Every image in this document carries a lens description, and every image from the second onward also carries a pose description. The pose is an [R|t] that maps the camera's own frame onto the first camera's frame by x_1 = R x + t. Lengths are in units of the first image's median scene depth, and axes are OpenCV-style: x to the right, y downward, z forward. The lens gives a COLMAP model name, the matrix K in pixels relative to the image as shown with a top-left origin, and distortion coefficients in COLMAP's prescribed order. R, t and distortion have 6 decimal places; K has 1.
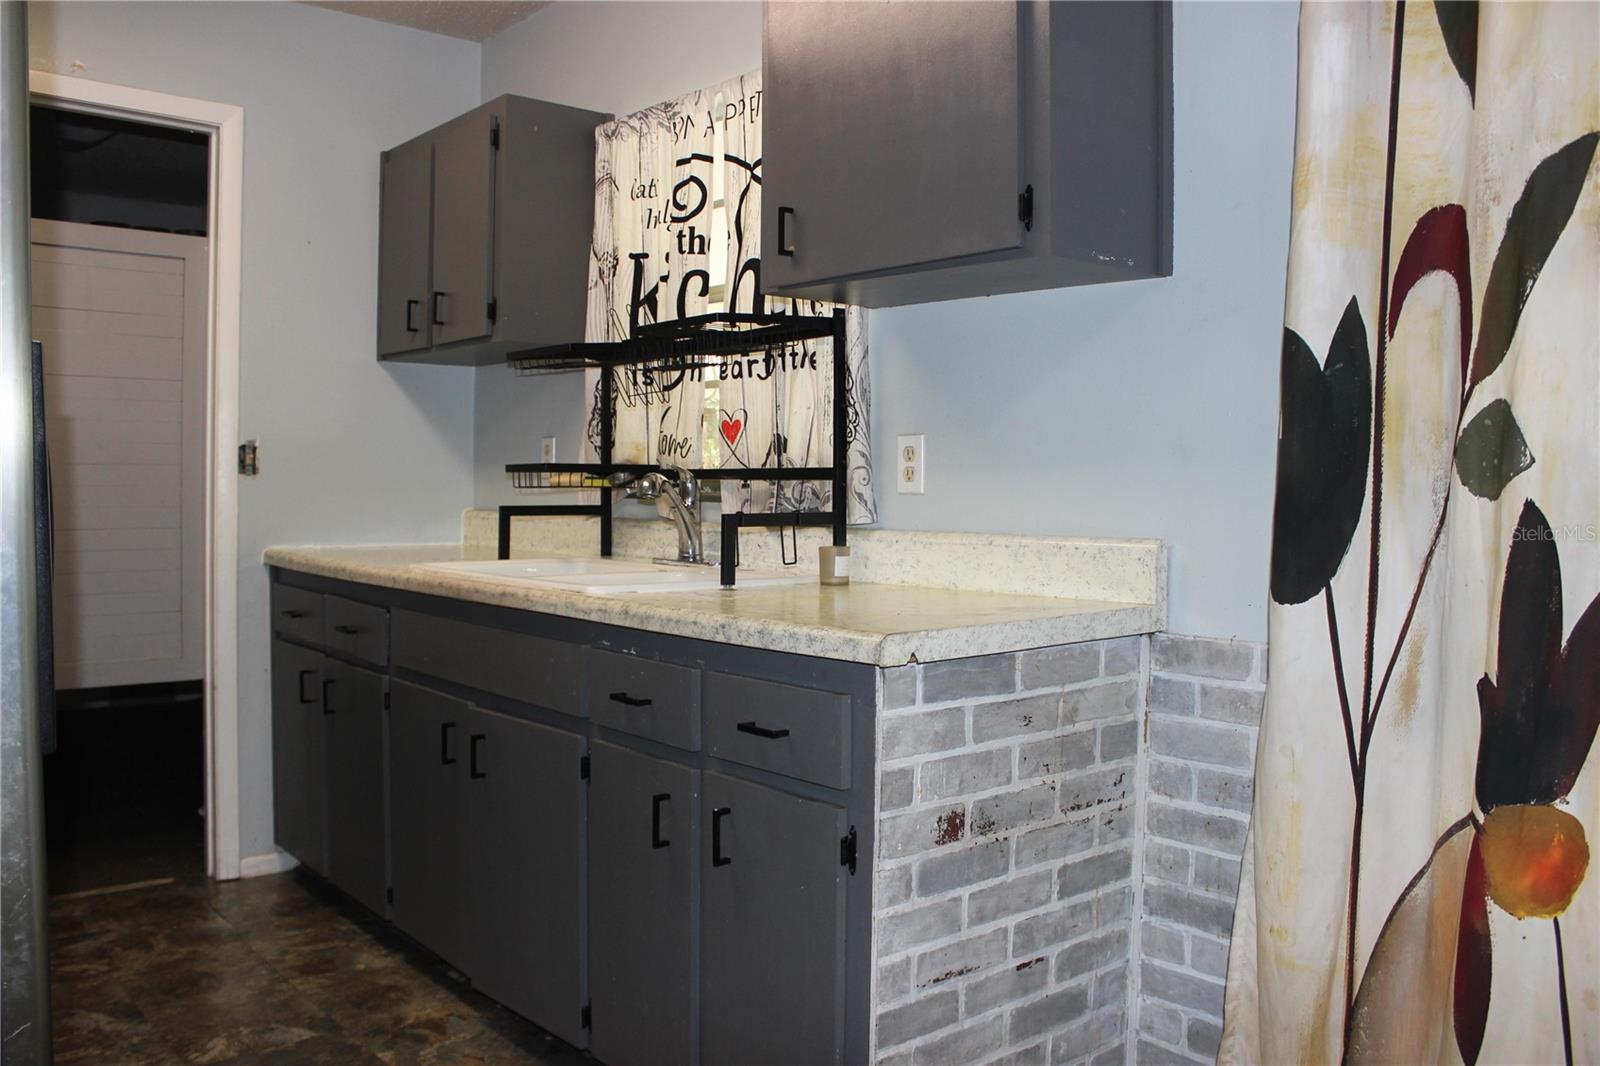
lens RADIAL K [[1329.5, 0, 800.0], [0, 1329.5, 533.0], [0, 0, 1]] dist [-0.164710, 0.148802]
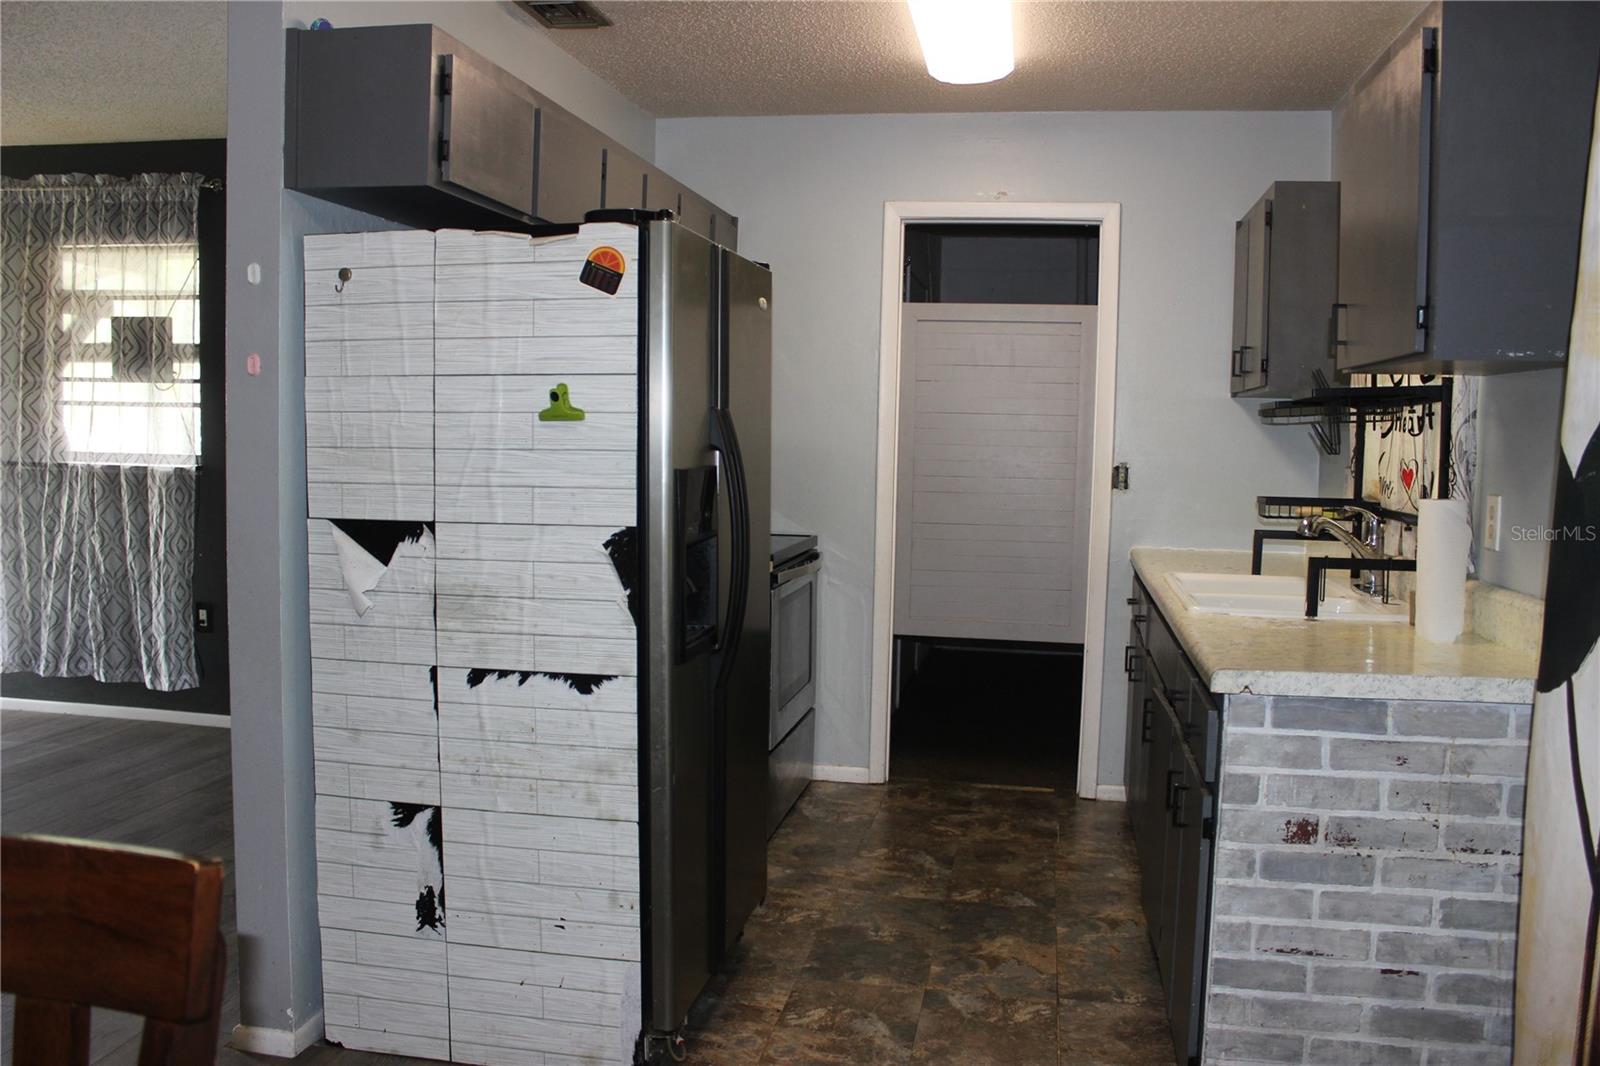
lens RADIAL K [[1329.5, 0, 800.0], [0, 1329.5, 533.0], [0, 0, 1]] dist [-0.164710, 0.148802]
pose [[0.631194, 0.062646, -0.773091, 0.705159], [-0.043094, 0.998026, 0.045689, -0.087958], [0.774427, 0.004477, 0.632647, -0.130412]]
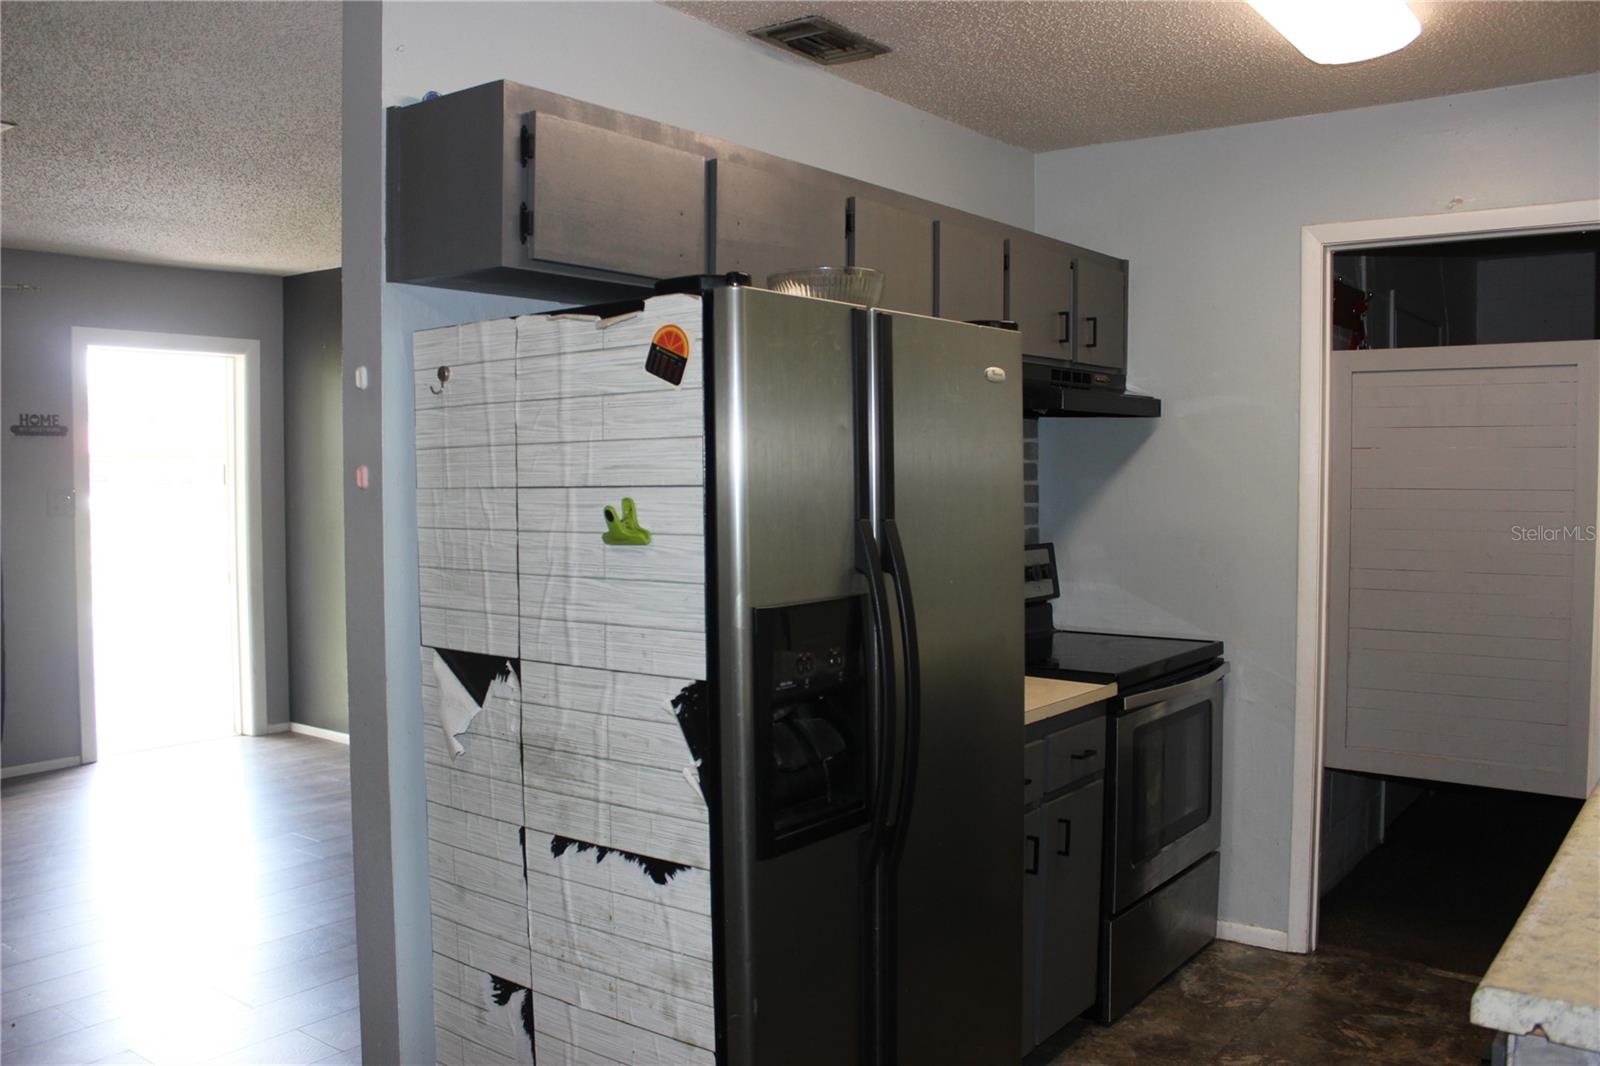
lens RADIAL K [[1329.5, 0, 800.0], [0, 1329.5, 533.0], [0, 0, 1]] dist [-0.164710, 0.148802]
pose [[0.218015, 0.033051, -0.975386, 0.603025], [-0.033186, 0.999099, 0.026437, -0.166984], [0.975381, 0.026606, 0.218915, 0.393715]]
